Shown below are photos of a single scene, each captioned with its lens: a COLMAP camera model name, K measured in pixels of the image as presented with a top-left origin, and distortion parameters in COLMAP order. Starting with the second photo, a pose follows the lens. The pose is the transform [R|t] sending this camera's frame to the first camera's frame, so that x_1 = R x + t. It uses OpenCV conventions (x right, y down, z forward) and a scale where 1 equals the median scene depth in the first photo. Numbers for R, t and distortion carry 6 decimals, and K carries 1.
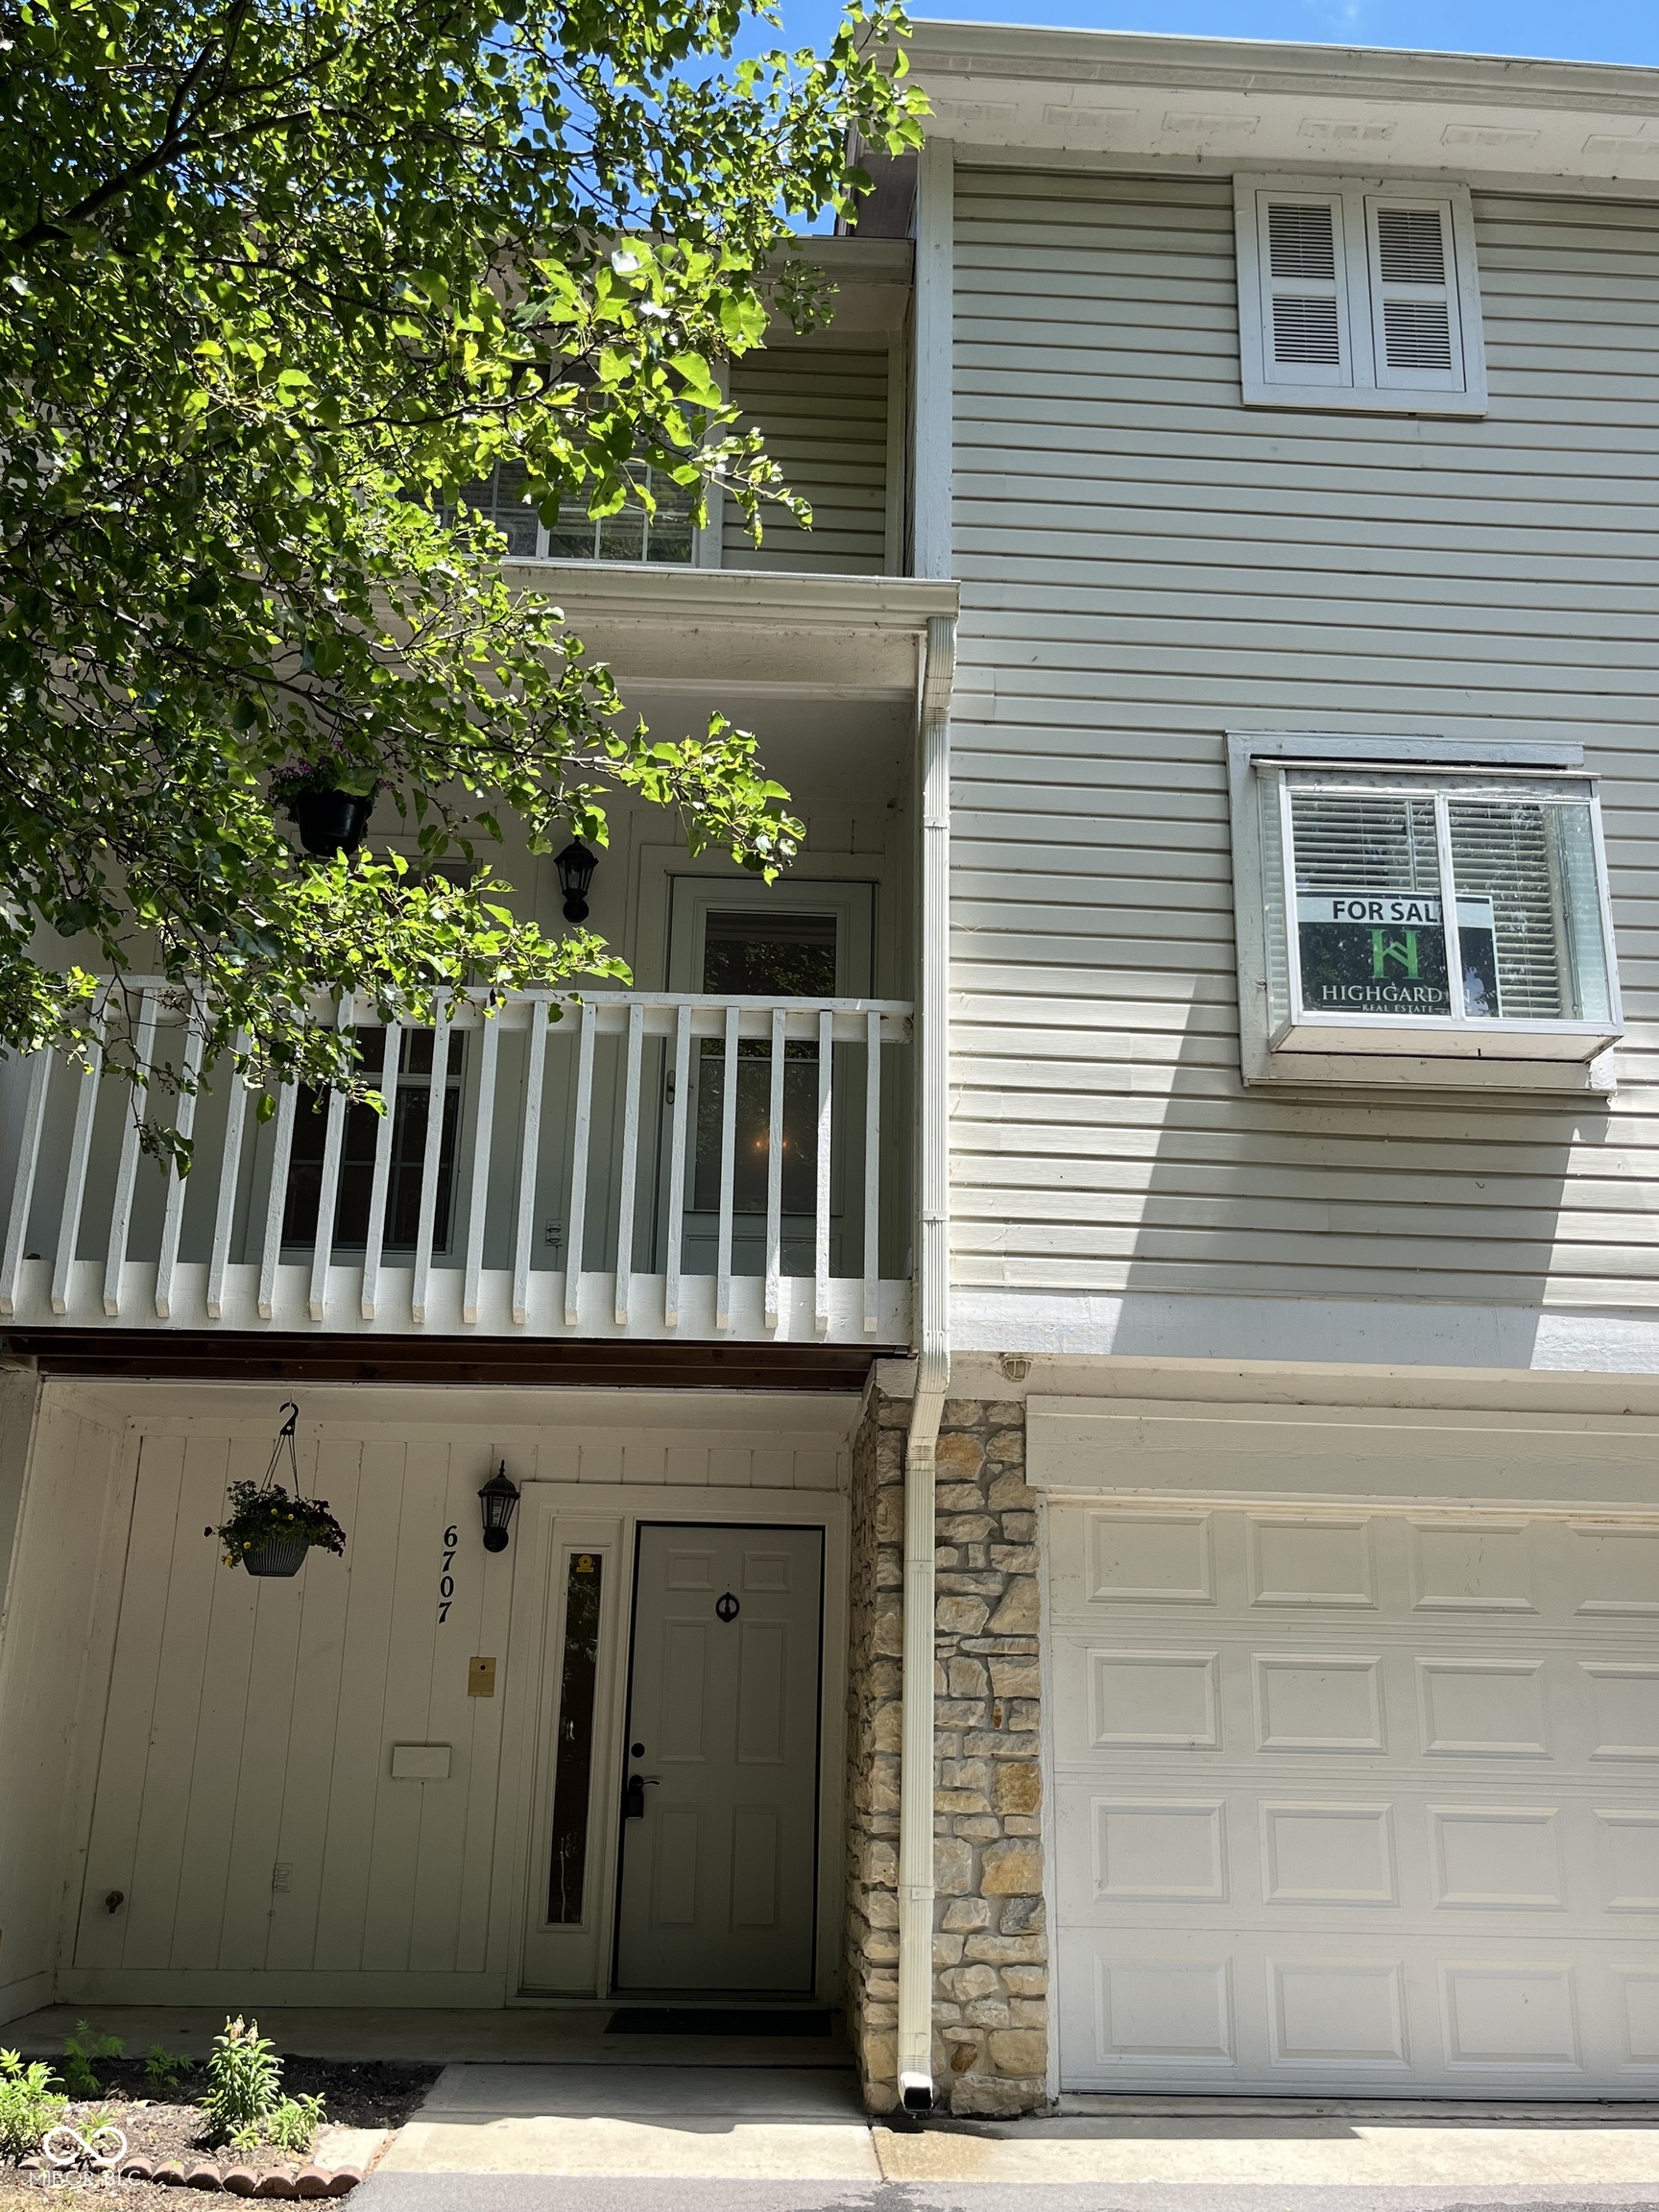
lens RADIAL K [[1952.5, 0, 835.7], [0, 1952.5, 1117.7], [0, 0, 1]] dist [0.051383, -0.052626]
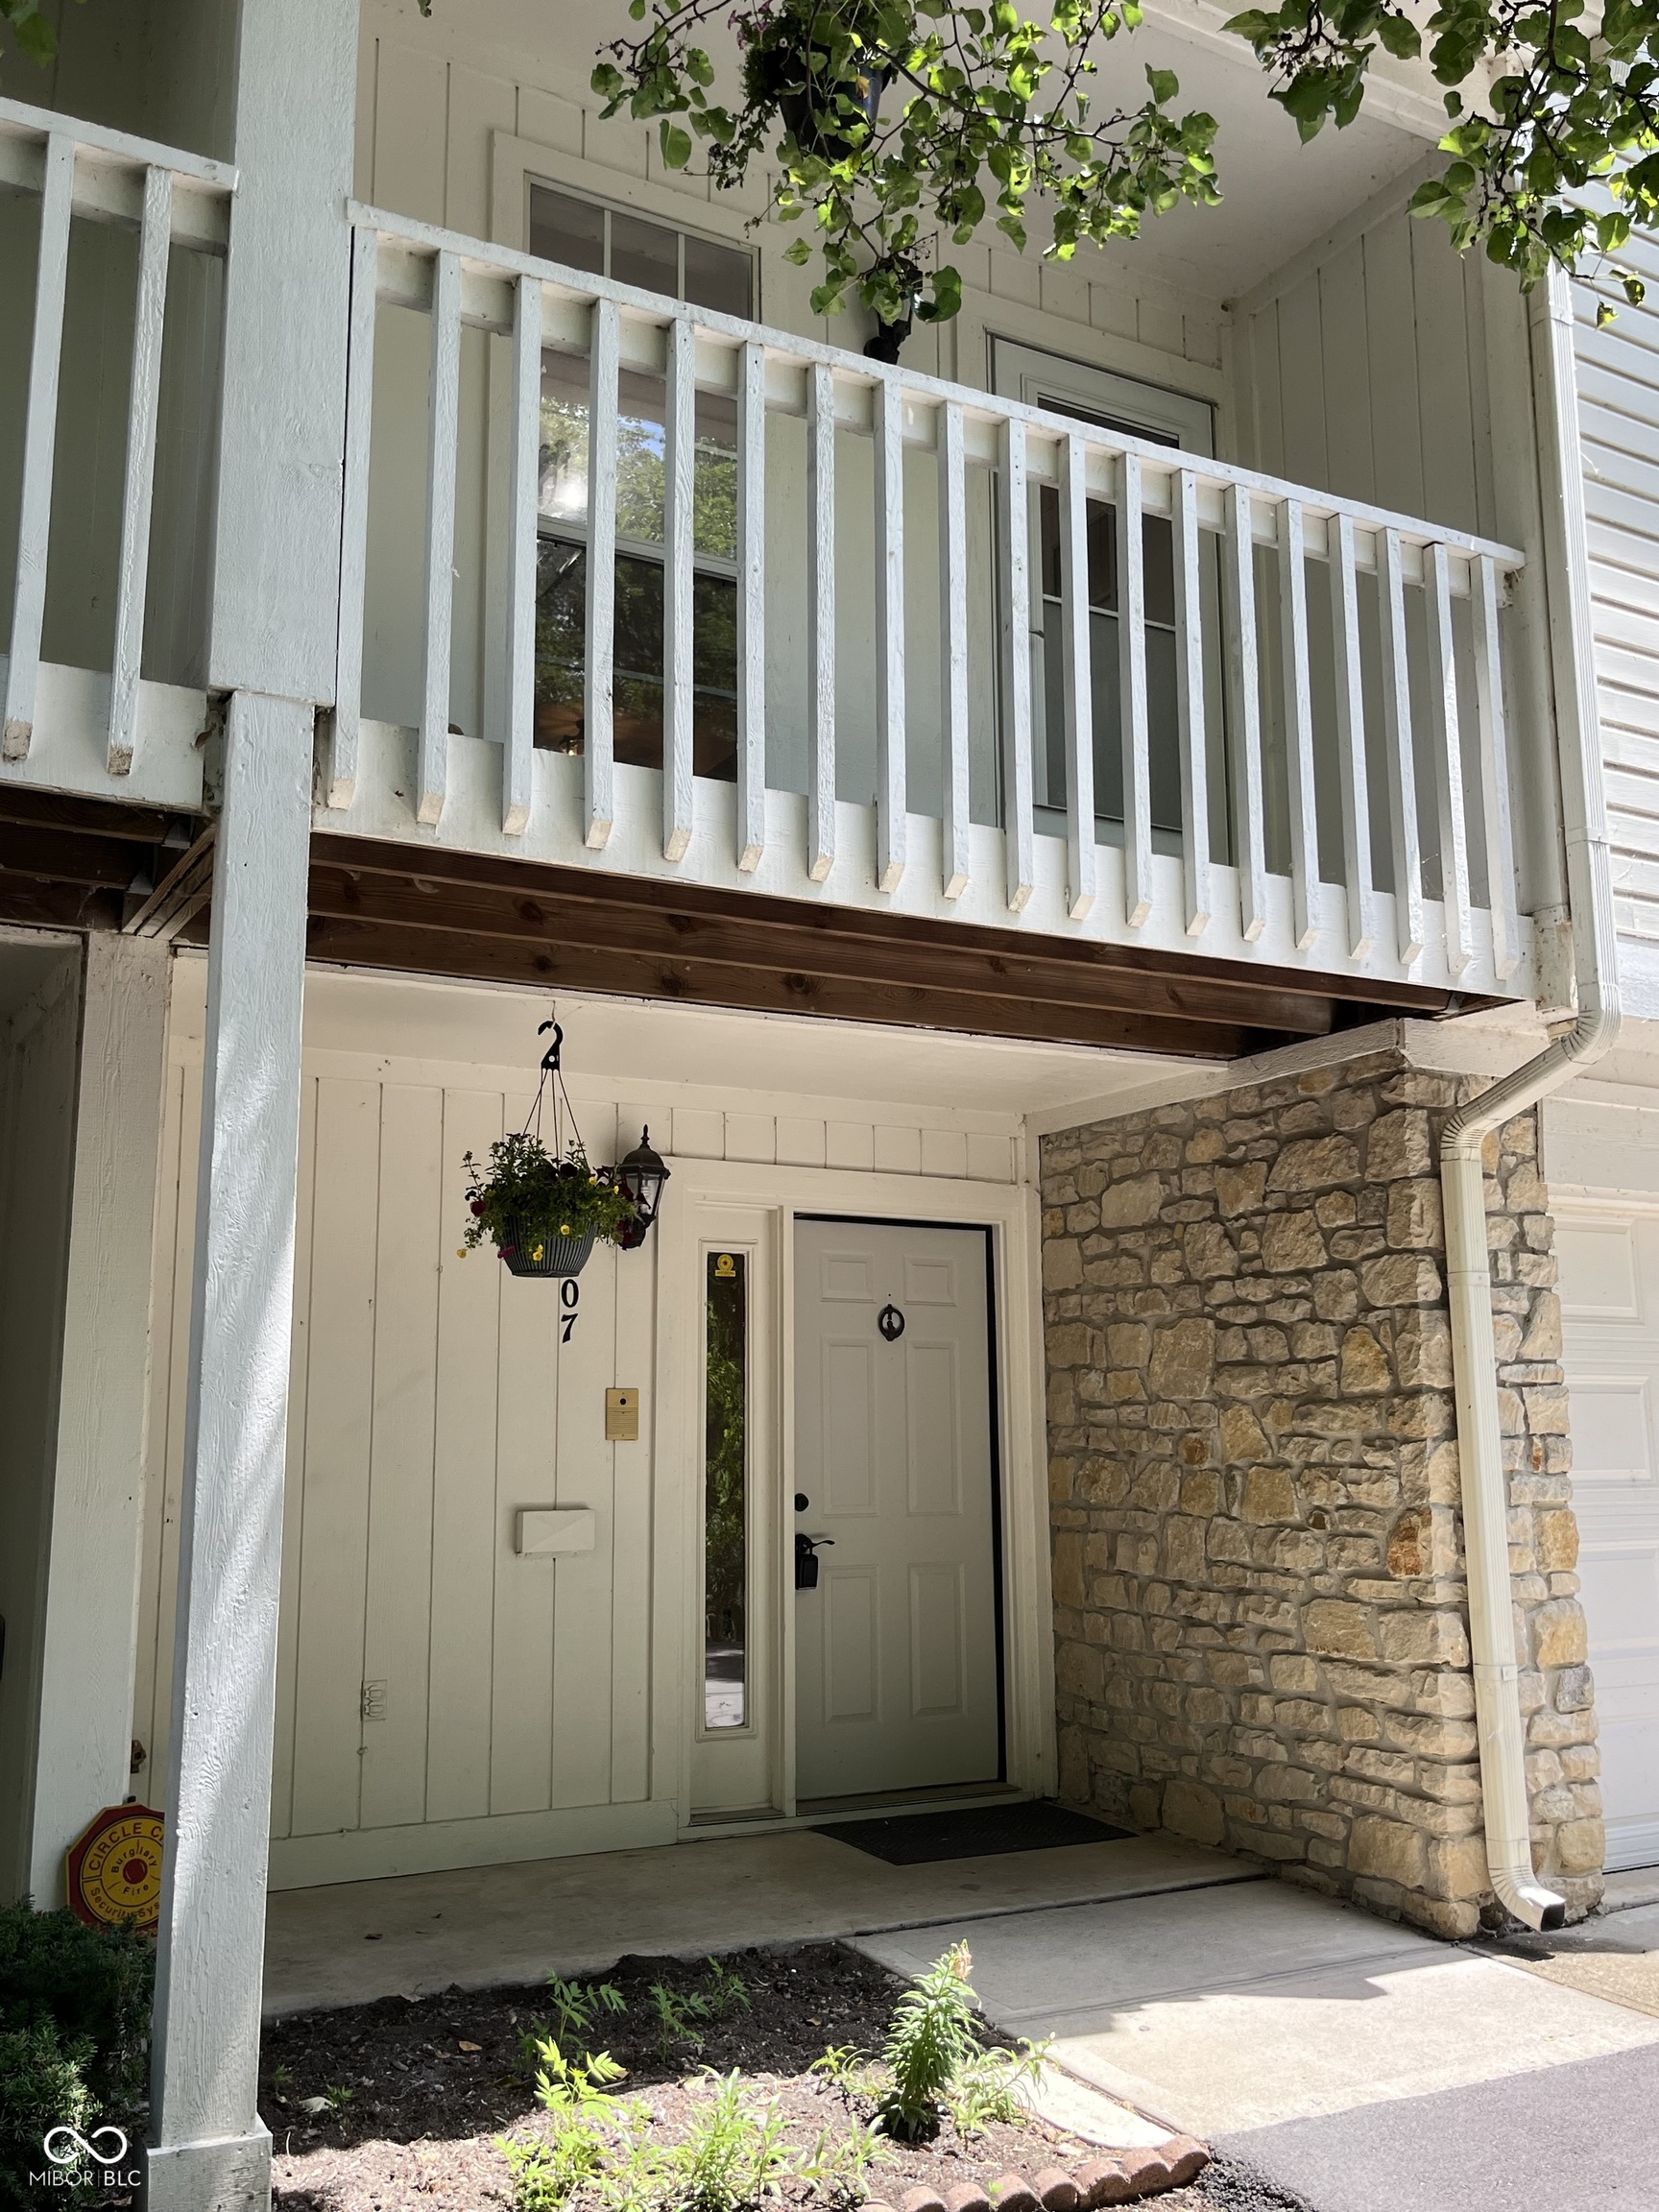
lens RADIAL K [[1952.5, 0, 827.5], [0, 1952.5, 1093.2], [0, 0, 1]] dist [0.051383, -0.052626]
pose [[0.893419, 0.054515, 0.445904, -0.547197], [-0.112836, 0.988020, 0.105287, 0.099799], [-0.434822, -0.144380, 0.888867, 0.412314]]
